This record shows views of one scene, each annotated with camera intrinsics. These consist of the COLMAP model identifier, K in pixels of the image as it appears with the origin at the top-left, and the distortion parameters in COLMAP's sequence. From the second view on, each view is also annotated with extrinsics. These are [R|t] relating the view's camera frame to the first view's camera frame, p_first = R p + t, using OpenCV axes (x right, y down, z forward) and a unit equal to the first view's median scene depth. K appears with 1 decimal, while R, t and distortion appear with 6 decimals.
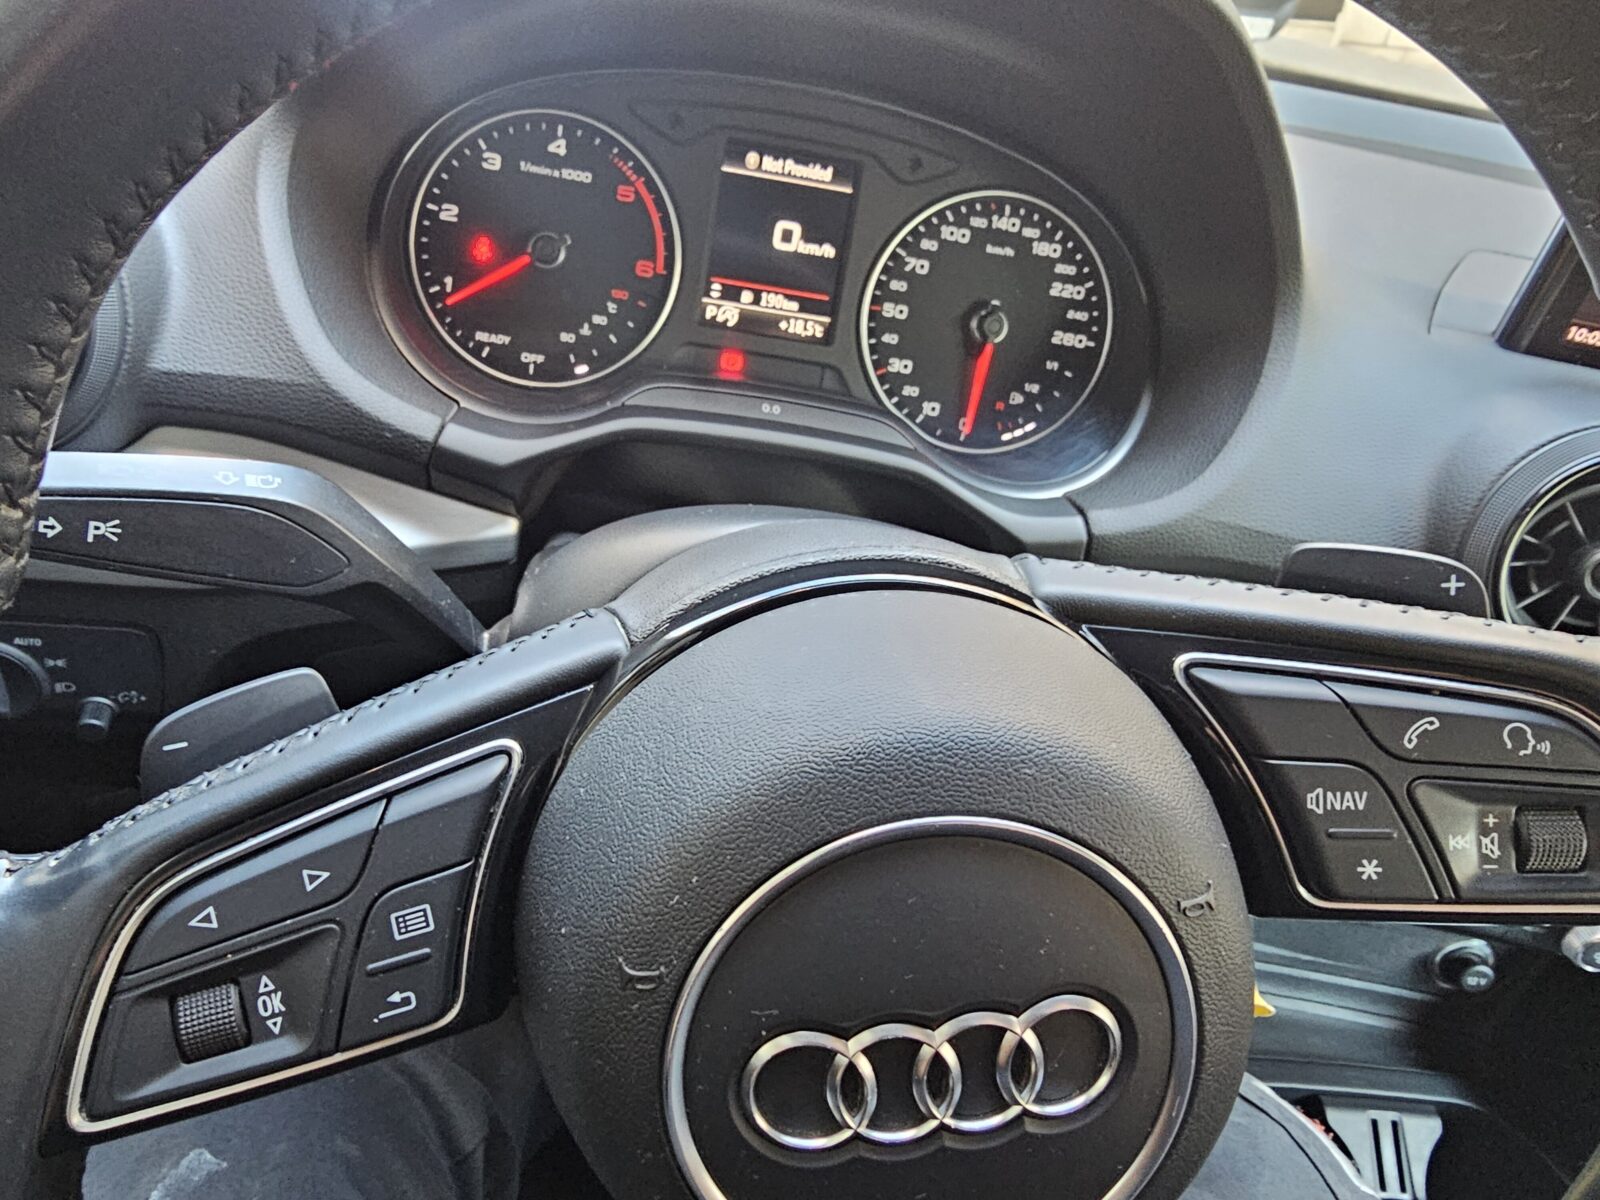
lens RADIAL K [[1122.1, 0, 692.6], [0, 1122.1, 615.8], [0, 0, 1]] dist [-0.001057, -0.000834]
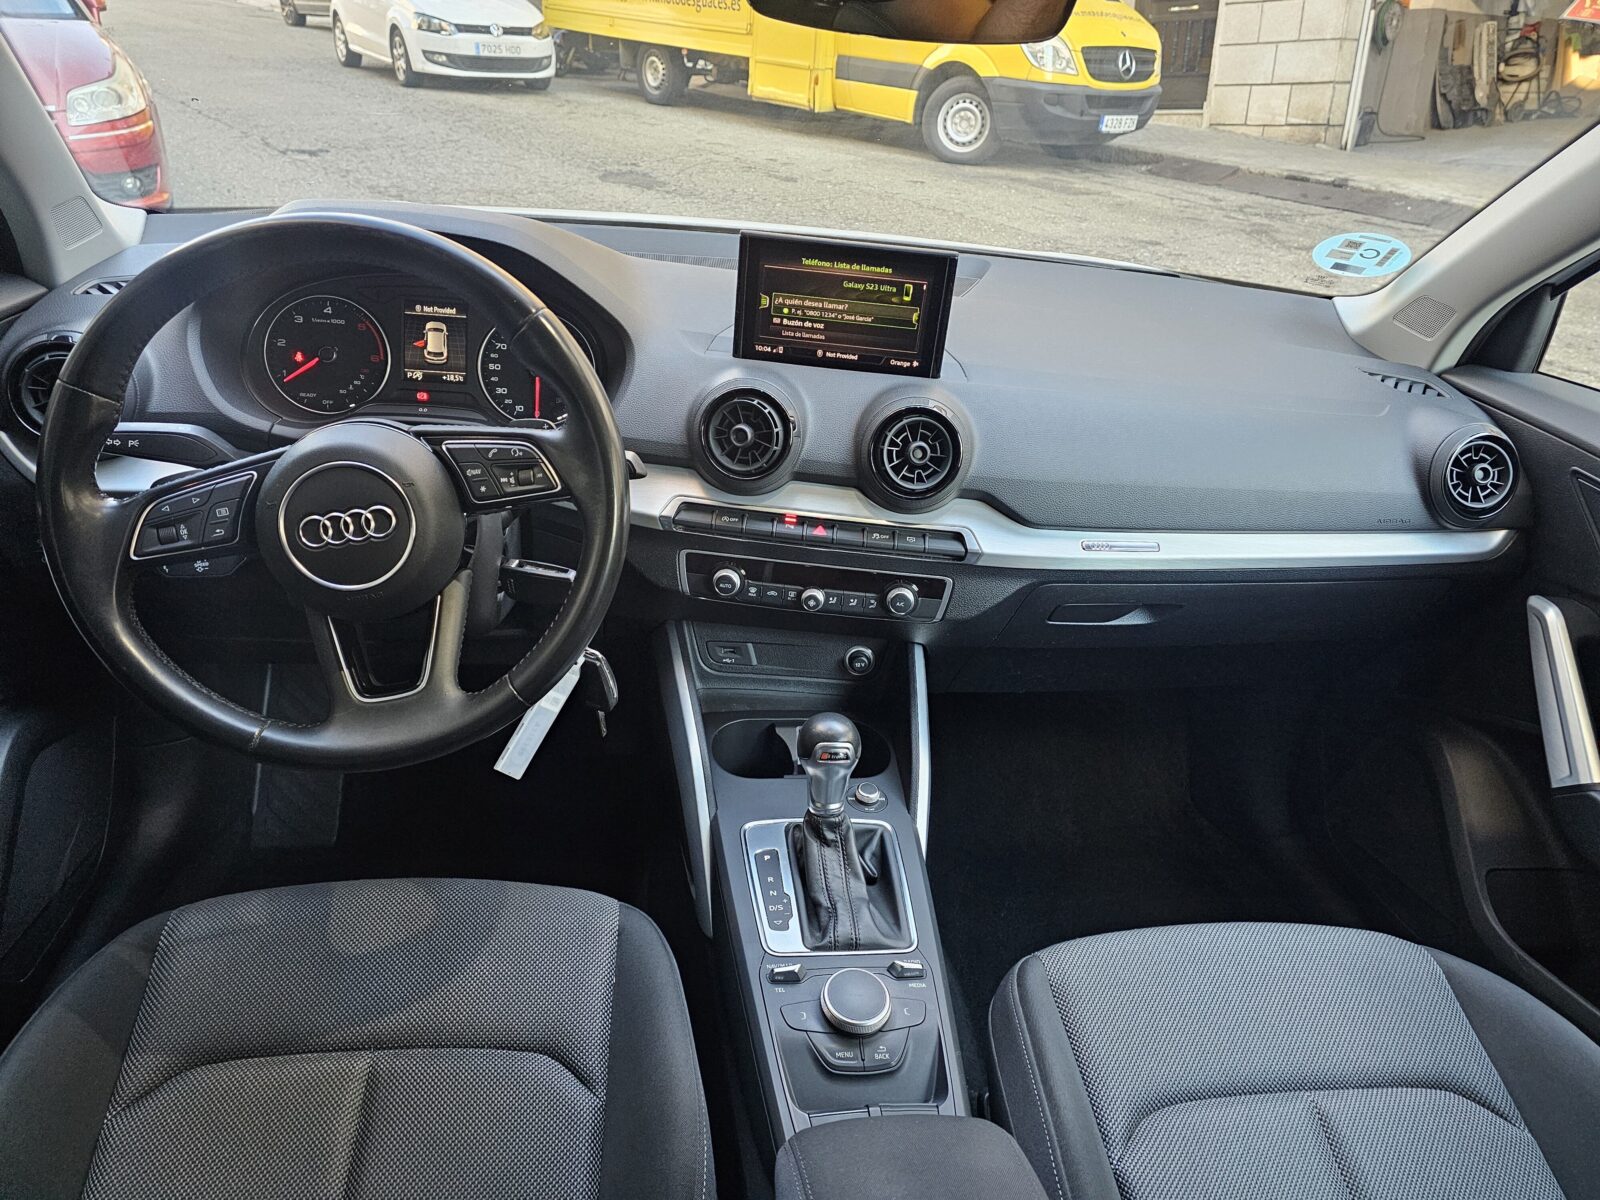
lens RADIAL K [[1091.7, 0, 800.8], [0, 1091.7, 585.3], [0, 0, 1]] dist [0.059525, -0.062554]
pose [[0.991021, -0.112005, 0.073020, 0.592698], [0.119090, 0.987708, -0.101242, 0.467500], [-0.060783, 0.109029, 0.992178, -1.201701]]
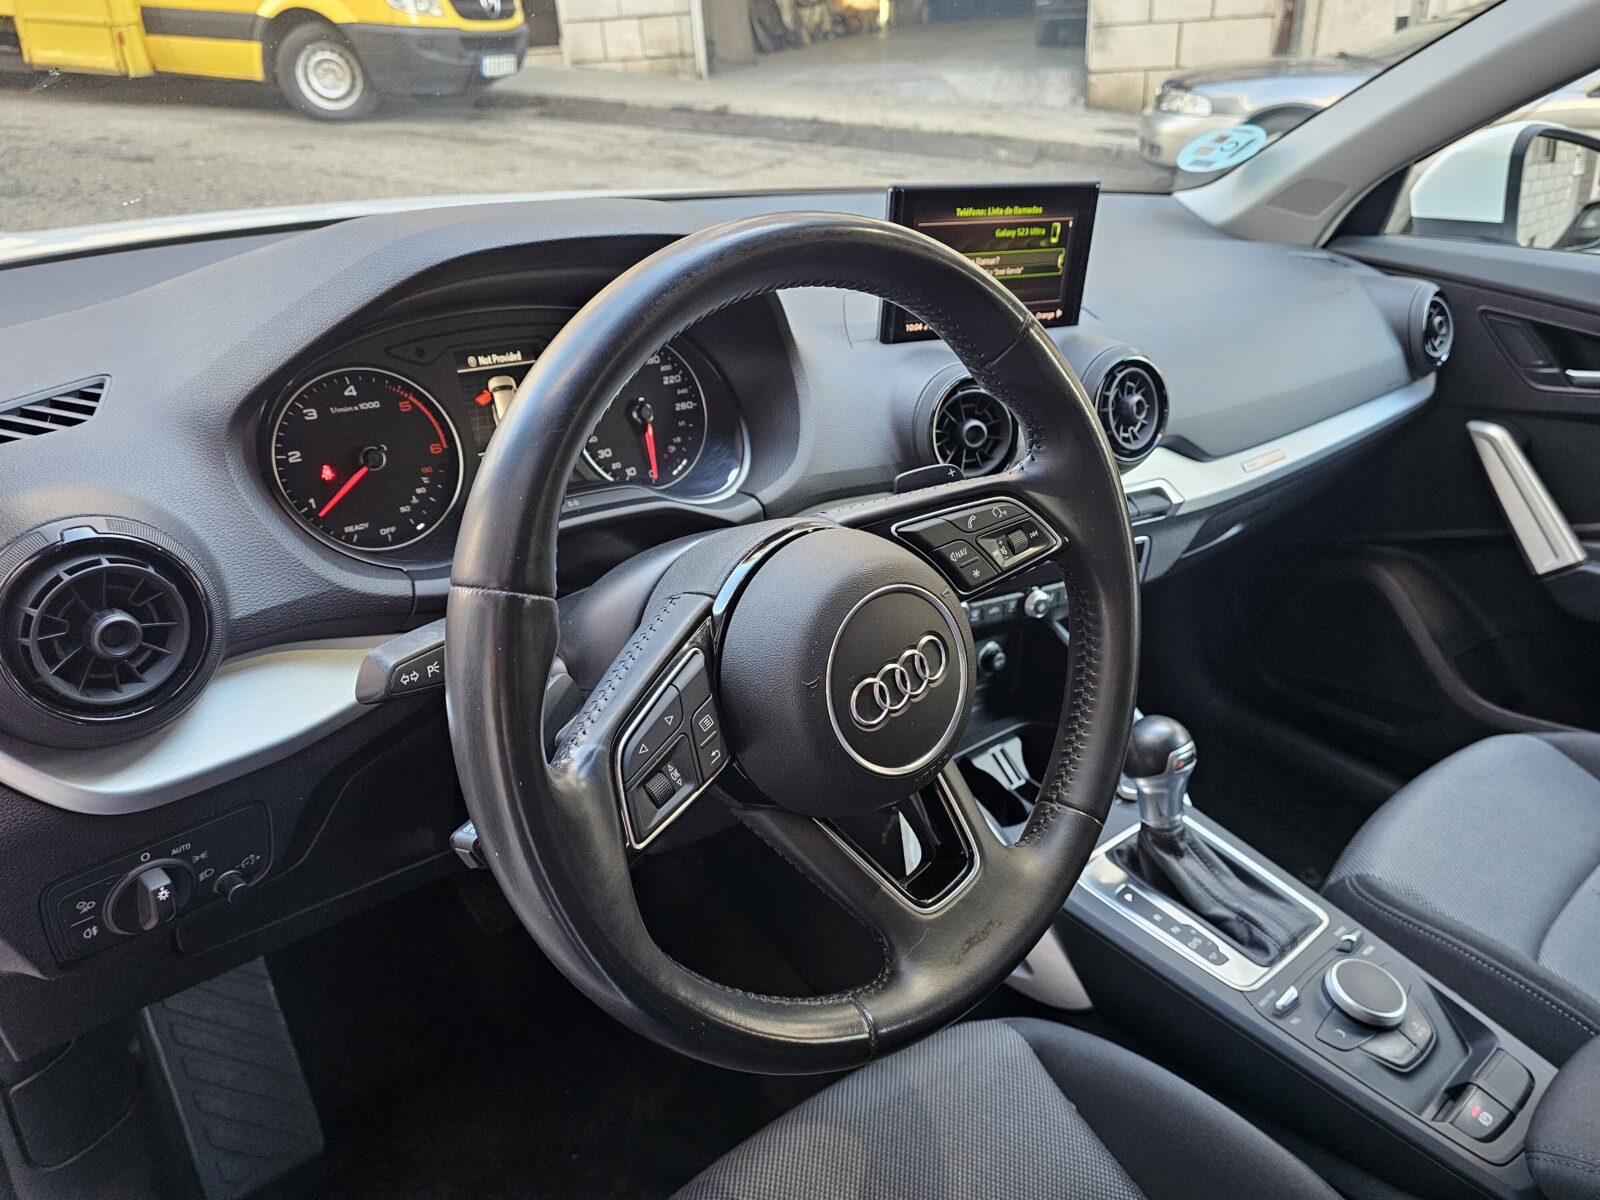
lens RADIAL K [[1096.4, 0, 820.3], [0, 1096.4, 614.7], [0, 0, 1]] dist [0.049469, -0.054664]
pose [[0.766744, -0.399531, 0.502473, -0.476109], [0.411906, 0.906542, 0.092274, -0.033160], [-0.492379, 0.136221, 0.859655, -0.486420]]
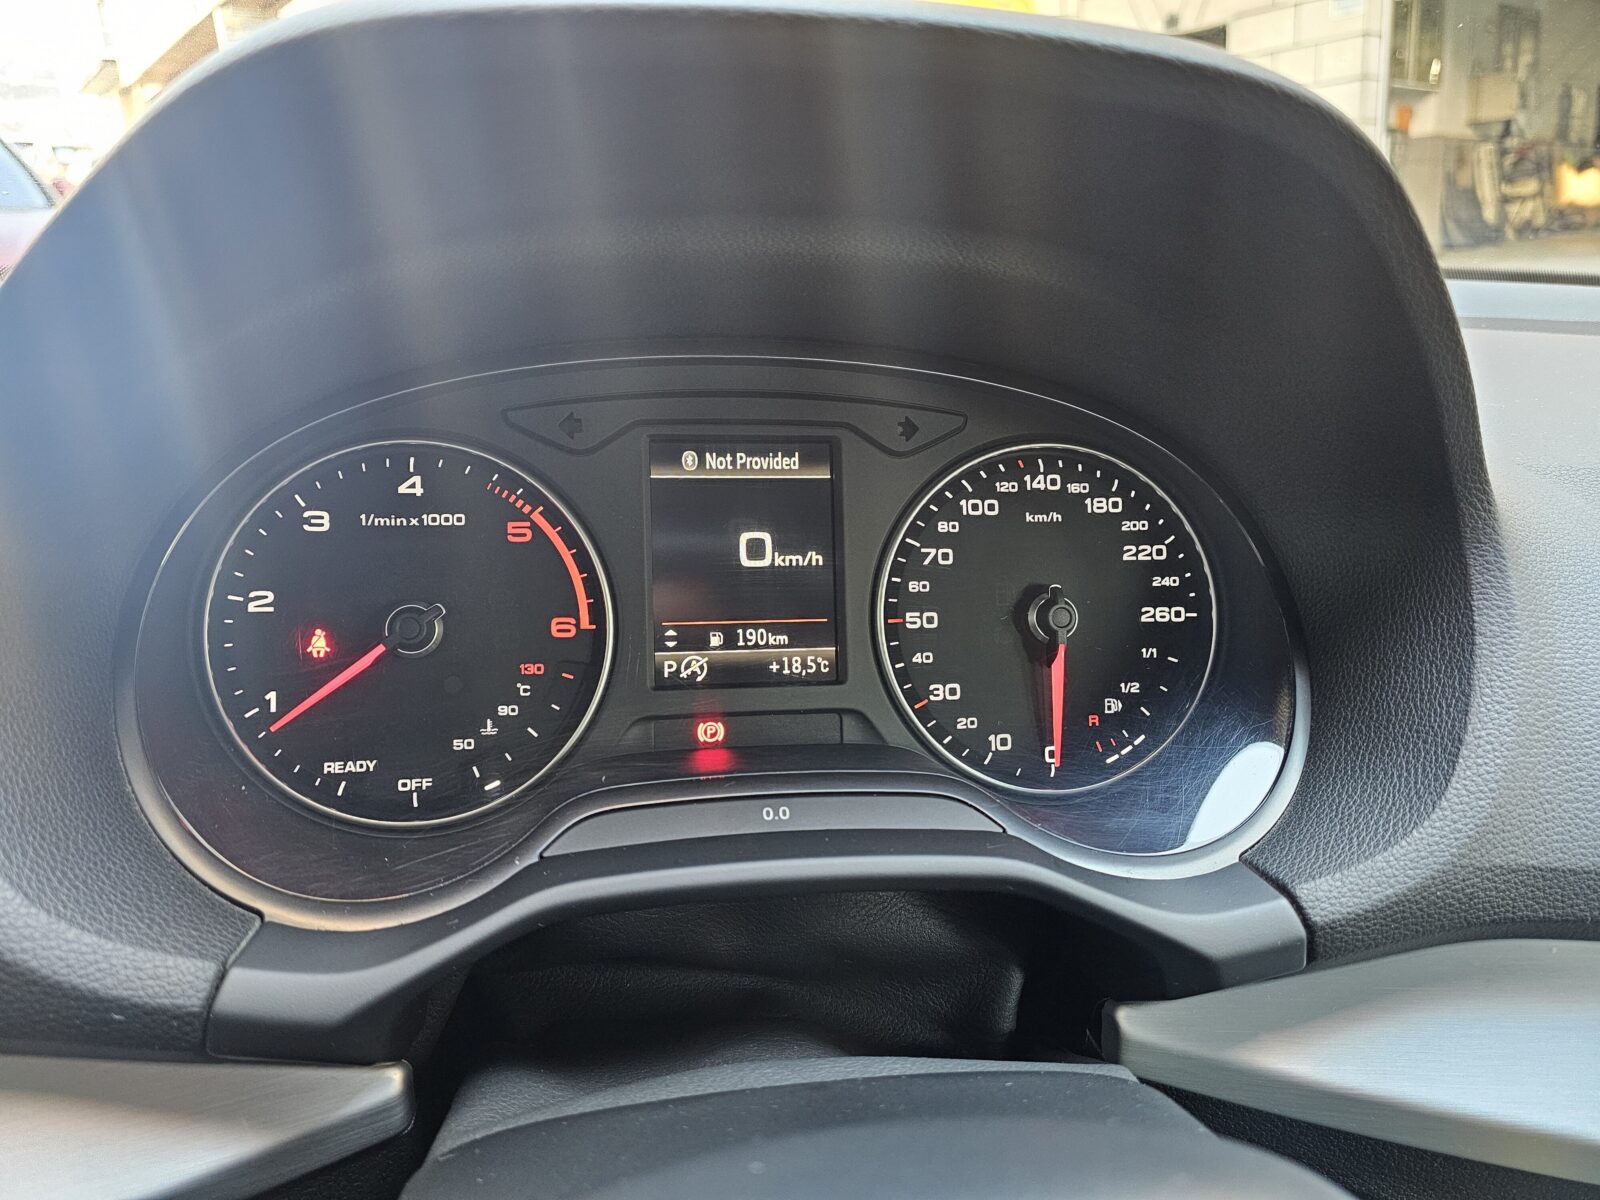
lens RADIAL K [[1117.6, 0, 800.0], [0, 1117.6, 600.0], [0, 0, 1]] dist [0.048602, -0.066277]
pose [[0.981021, -0.172351, 0.088840, 0.042859], [0.188782, 0.953556, -0.234717, -0.134164], [-0.044260, 0.247034, 0.967996, 0.314146]]
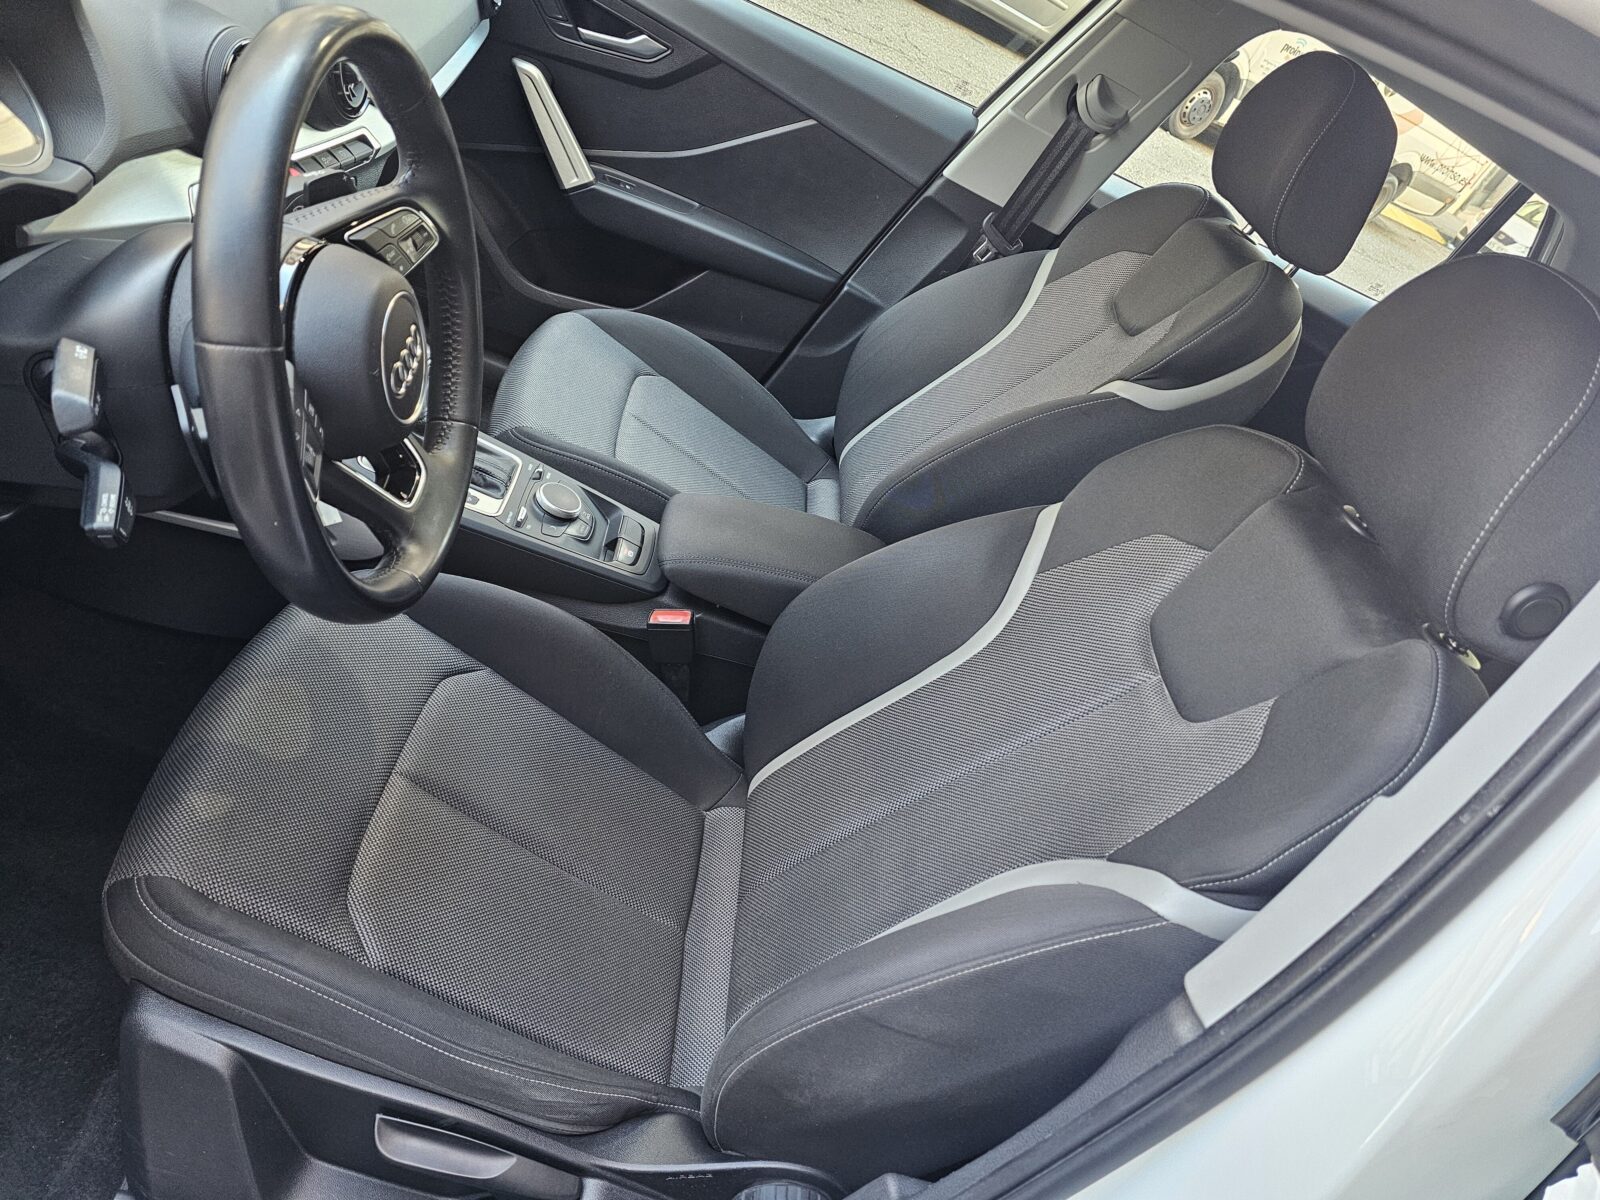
lens RADIAL K [[1091.7, 0, 800.8], [0, 1091.7, 585.3], [0, 0, 1]] dist [0.059525, -0.062554]
pose [[0.100255, -0.701385, 0.705697, -1.190464], [0.150774, 0.711789, 0.686020, -0.609119], [-0.983472, 0.037624, 0.177111, -0.428531]]
